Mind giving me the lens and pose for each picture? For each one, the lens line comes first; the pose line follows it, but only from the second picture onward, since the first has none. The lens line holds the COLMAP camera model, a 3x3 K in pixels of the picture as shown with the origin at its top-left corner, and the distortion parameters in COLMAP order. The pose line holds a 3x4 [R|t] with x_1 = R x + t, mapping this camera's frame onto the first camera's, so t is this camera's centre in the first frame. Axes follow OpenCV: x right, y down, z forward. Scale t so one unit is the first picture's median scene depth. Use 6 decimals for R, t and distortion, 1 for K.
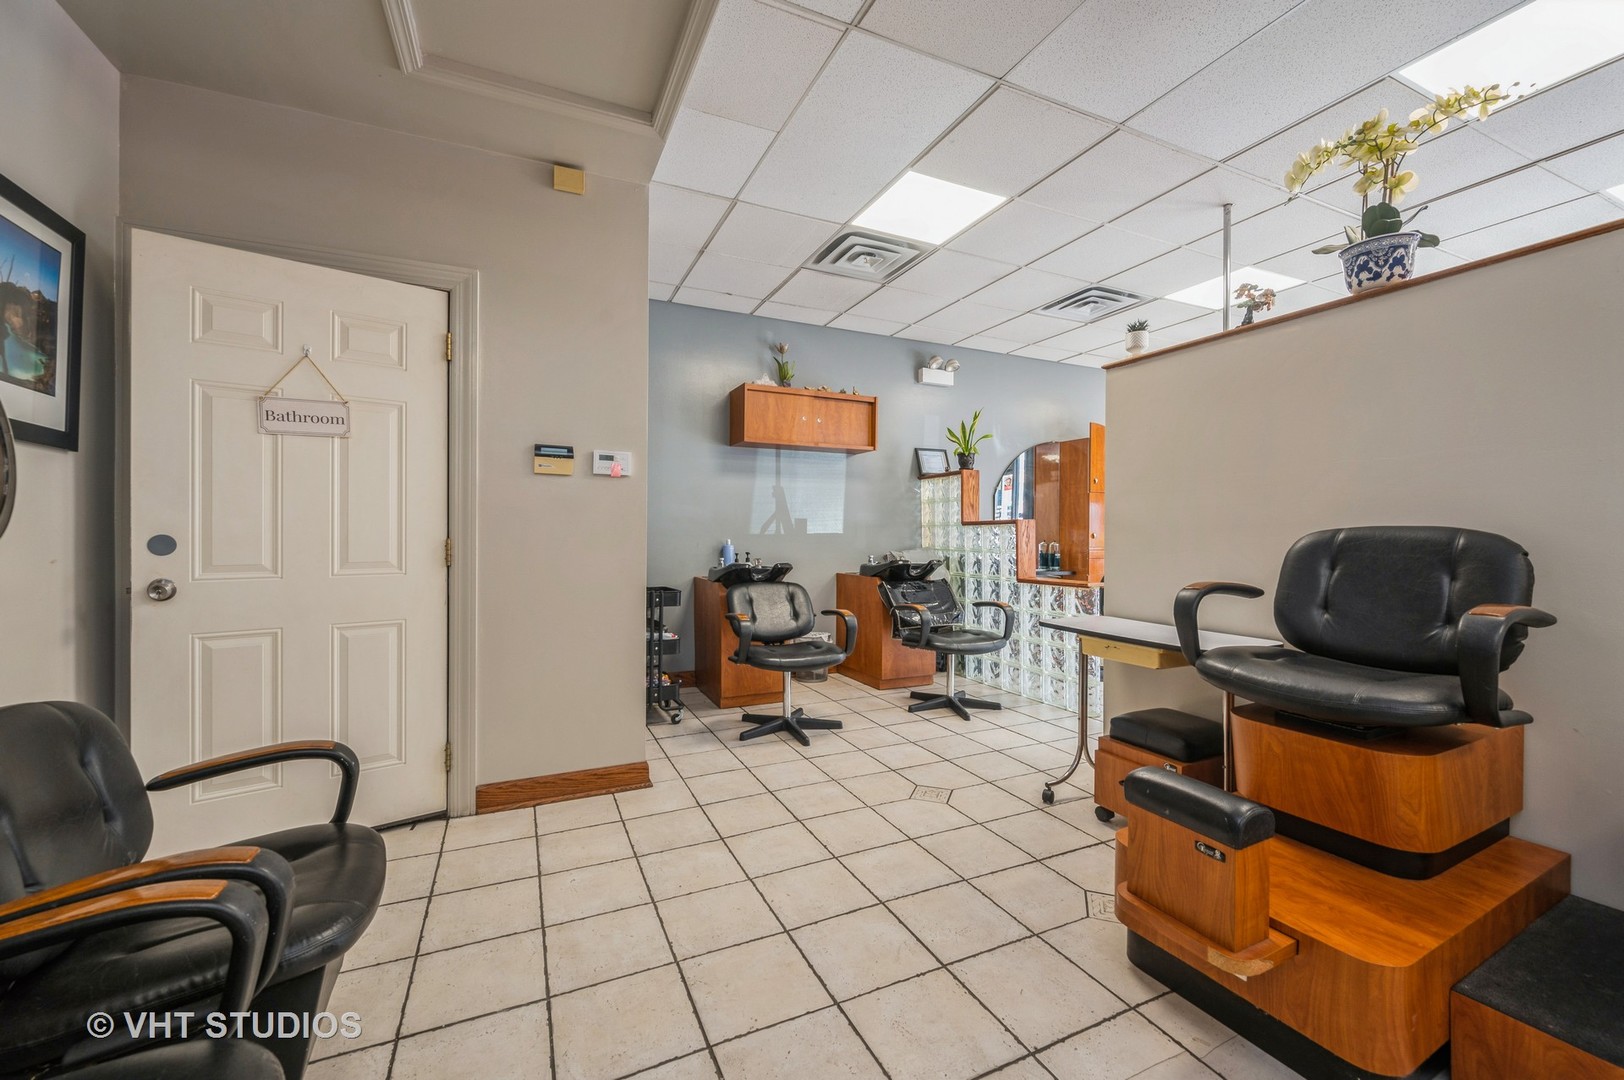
lens RADIAL K [[644.0, 0, 811.9], [0, 644.0, 534.2], [0, 0, 1]] dist [-0.005860, -0.000301]
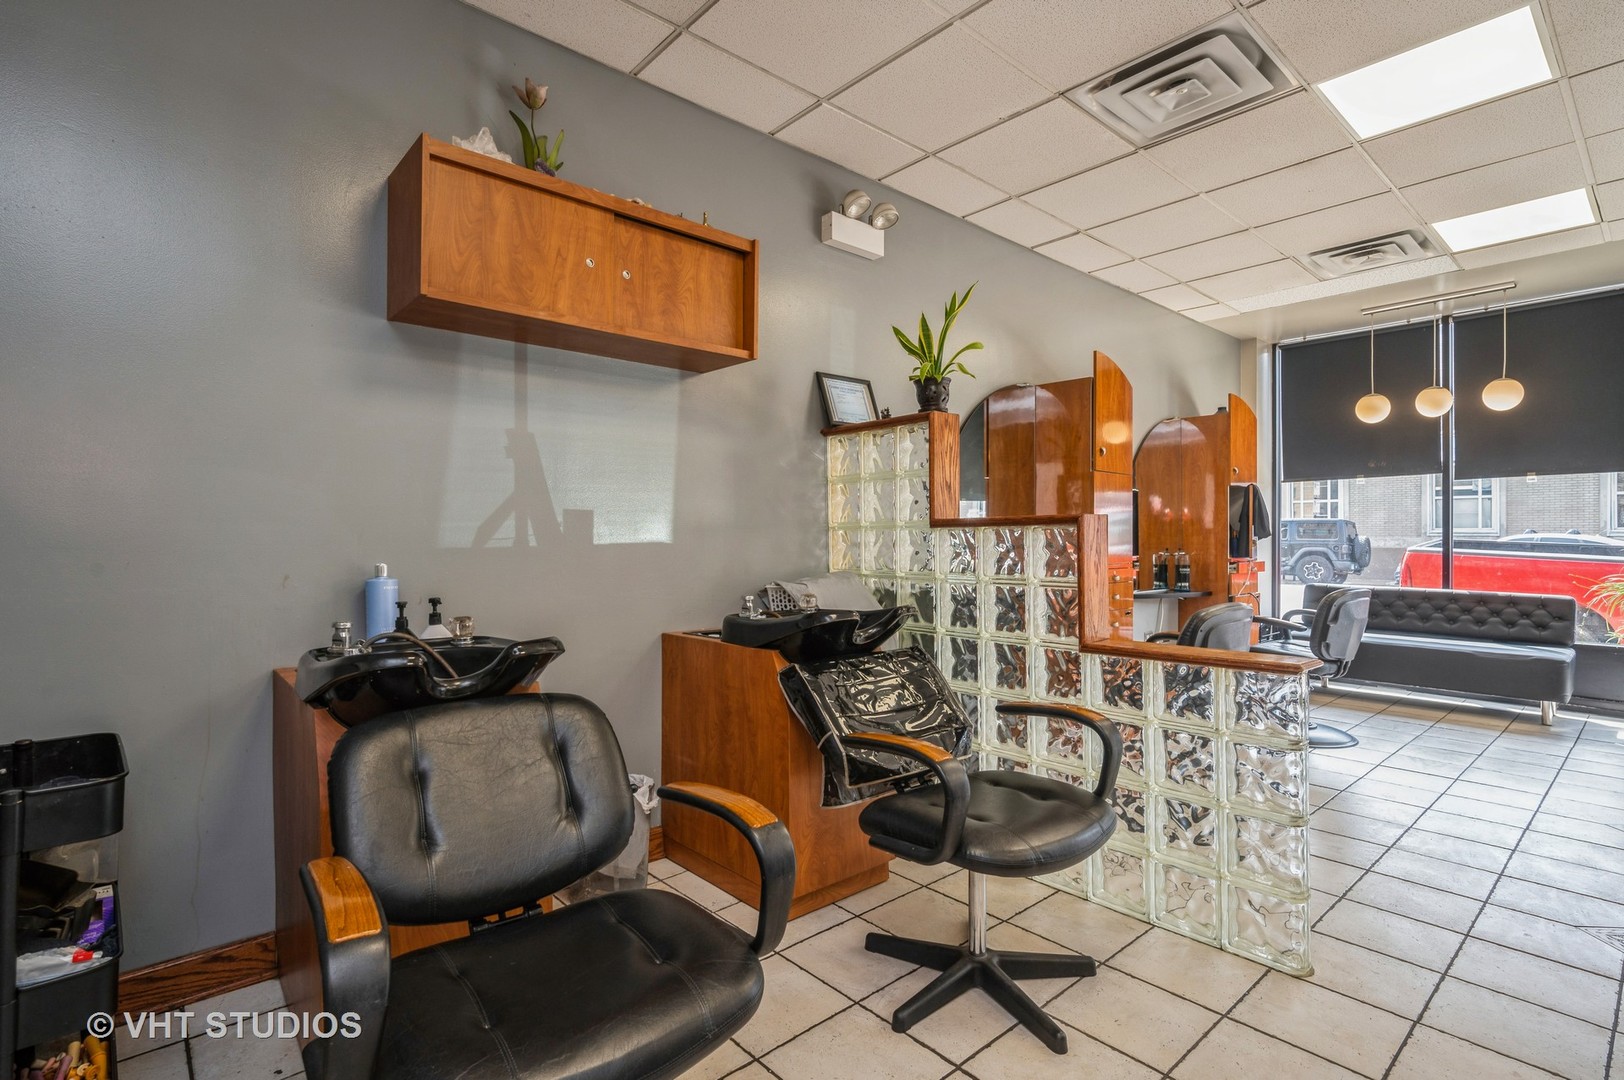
lens RADIAL K [[788.1, 0, 814.4], [0, 788.1, 536.0], [0, 0, 1]] dist [-0.002678, 0.000102]
pose [[0.957688, -0.002419, 0.287799, -0.018354], [0.004405, 0.999971, -0.006255, -0.003819], [-0.287775, 0.007258, 0.957671, 0.466894]]
